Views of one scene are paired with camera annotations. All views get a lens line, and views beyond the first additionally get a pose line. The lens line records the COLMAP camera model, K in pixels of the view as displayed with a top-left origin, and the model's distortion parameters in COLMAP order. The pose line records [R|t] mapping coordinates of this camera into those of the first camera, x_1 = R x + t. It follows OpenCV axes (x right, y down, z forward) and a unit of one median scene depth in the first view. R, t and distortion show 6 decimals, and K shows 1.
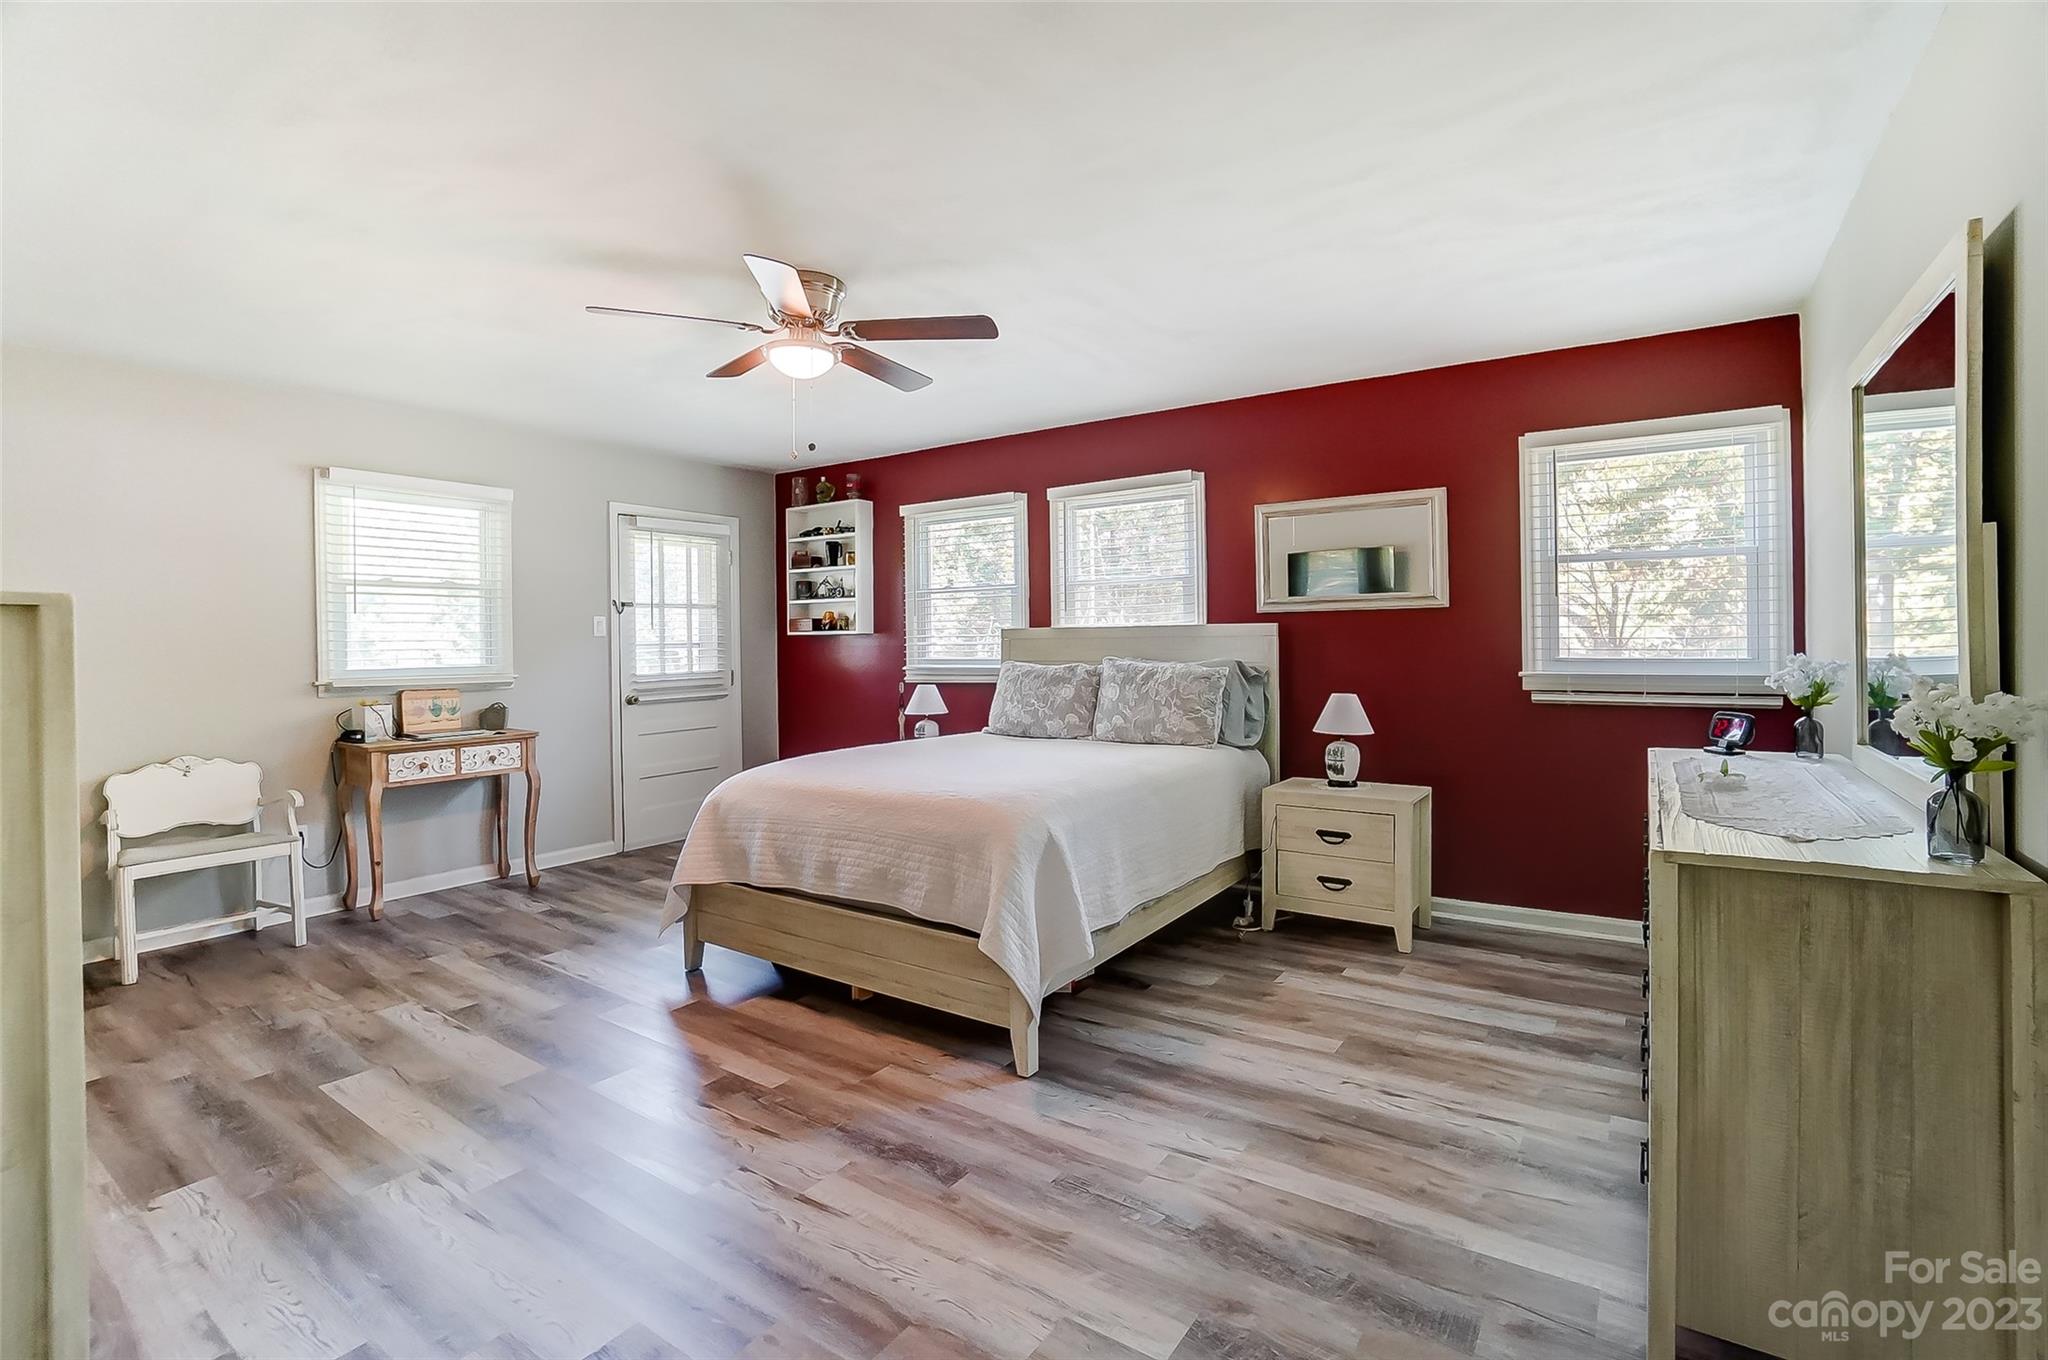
lens RADIAL K [[909.5, 0, 1025.4], [0, 909.5, 659.4], [0, 0, 1]] dist [-0.037034, 0.000636]
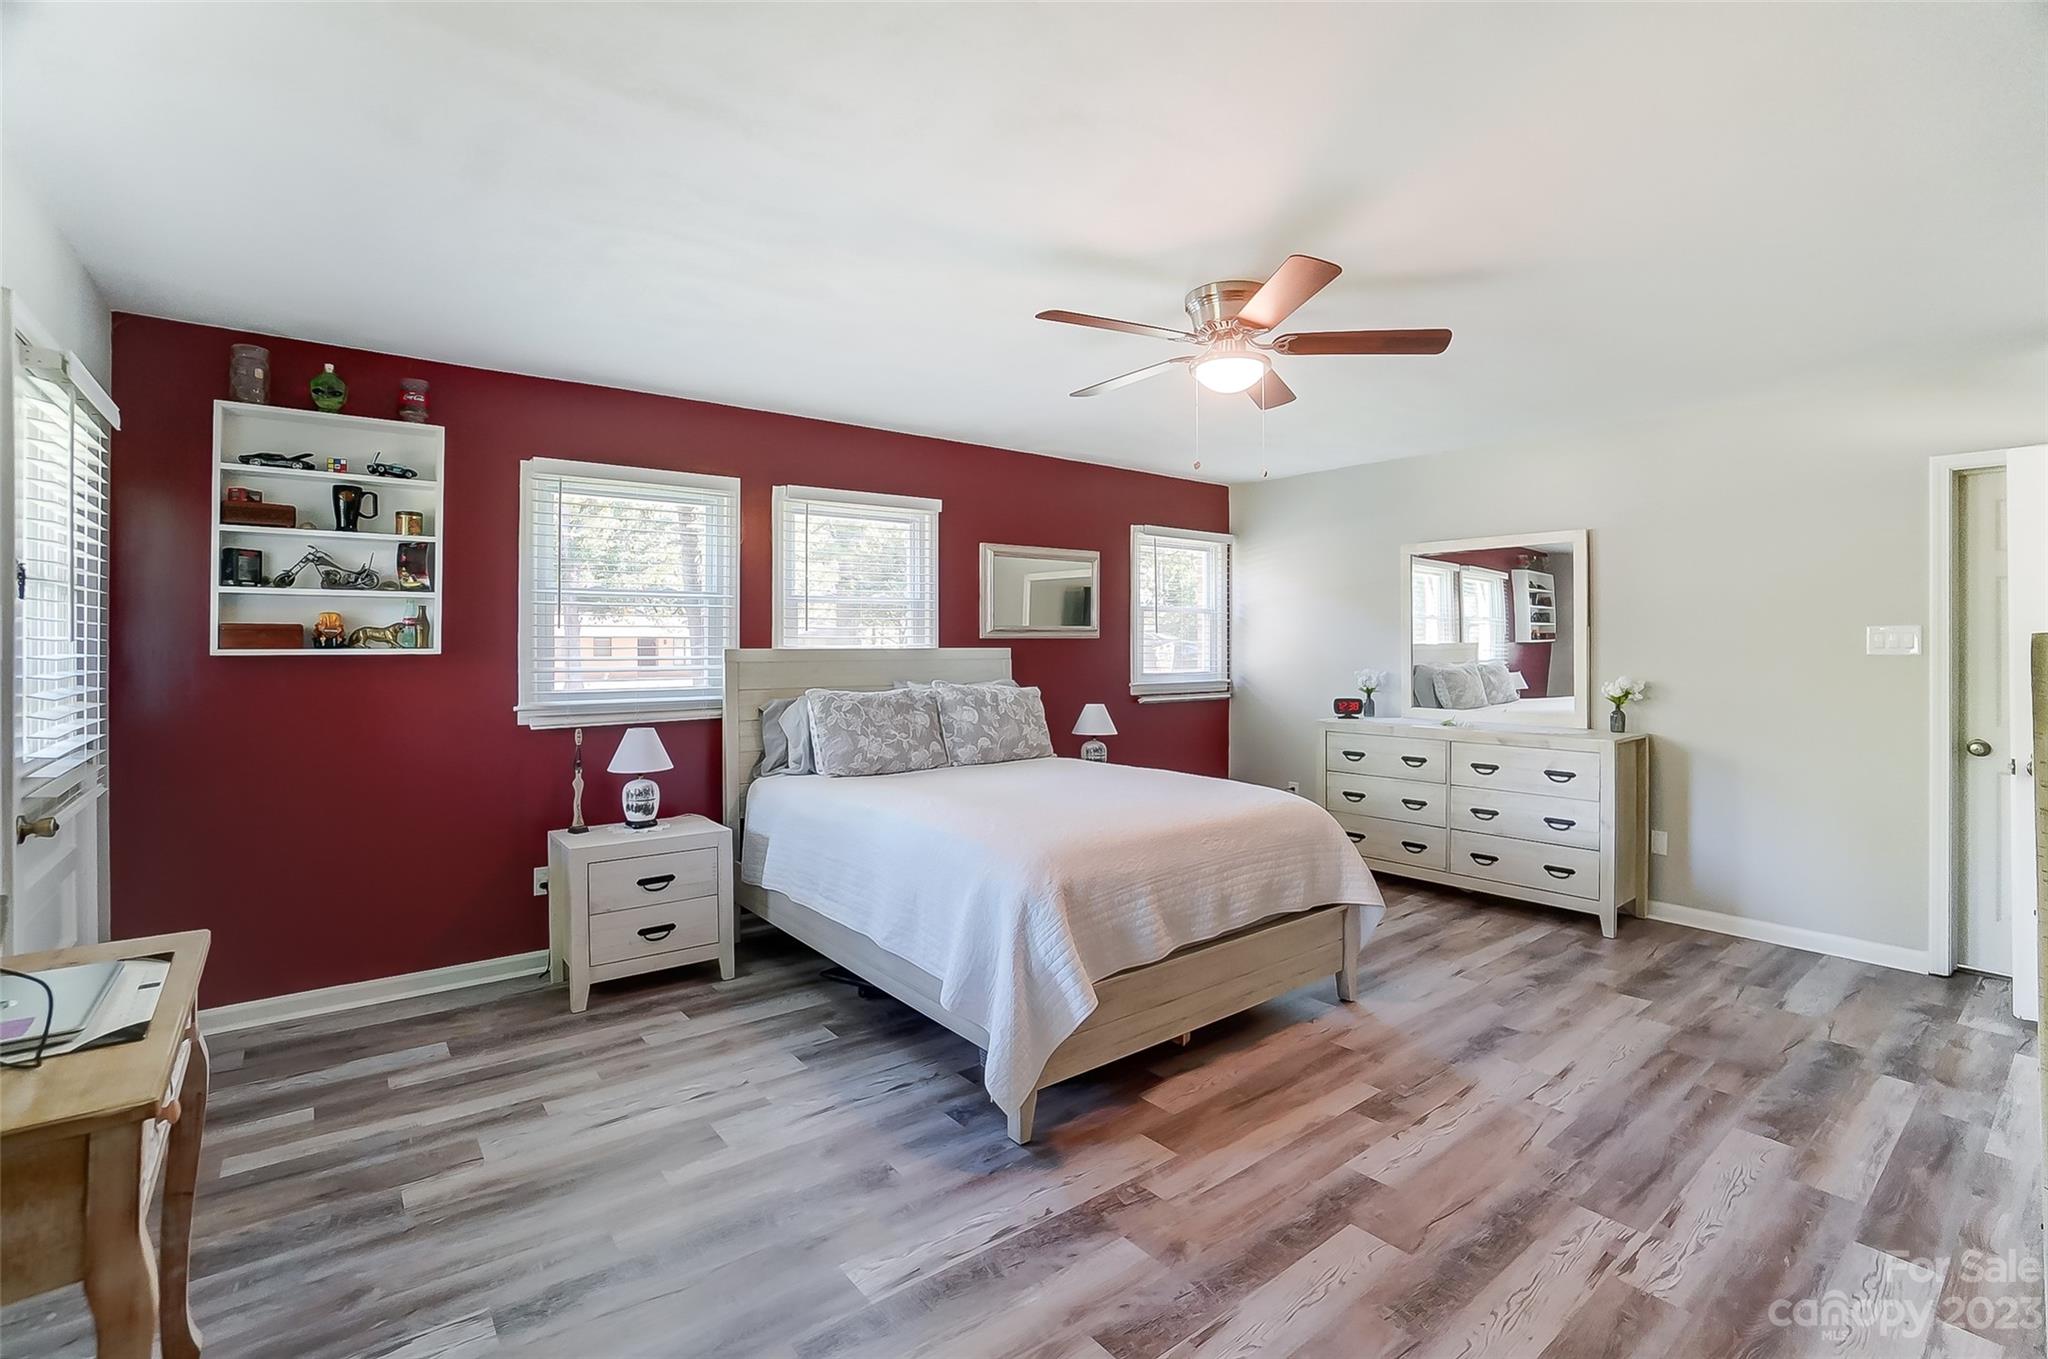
lens RADIAL K [[938.2, 0, 1020.0], [0, 938.2, 639.1], [0, 0, 1]] dist [-0.036174, -0.000635]
pose [[0.299181, 0.027189, 0.953809, -0.825048], [0.034402, 0.998637, -0.039258, -0.004214], [-0.953576, 0.044558, 0.297838, 0.613524]]
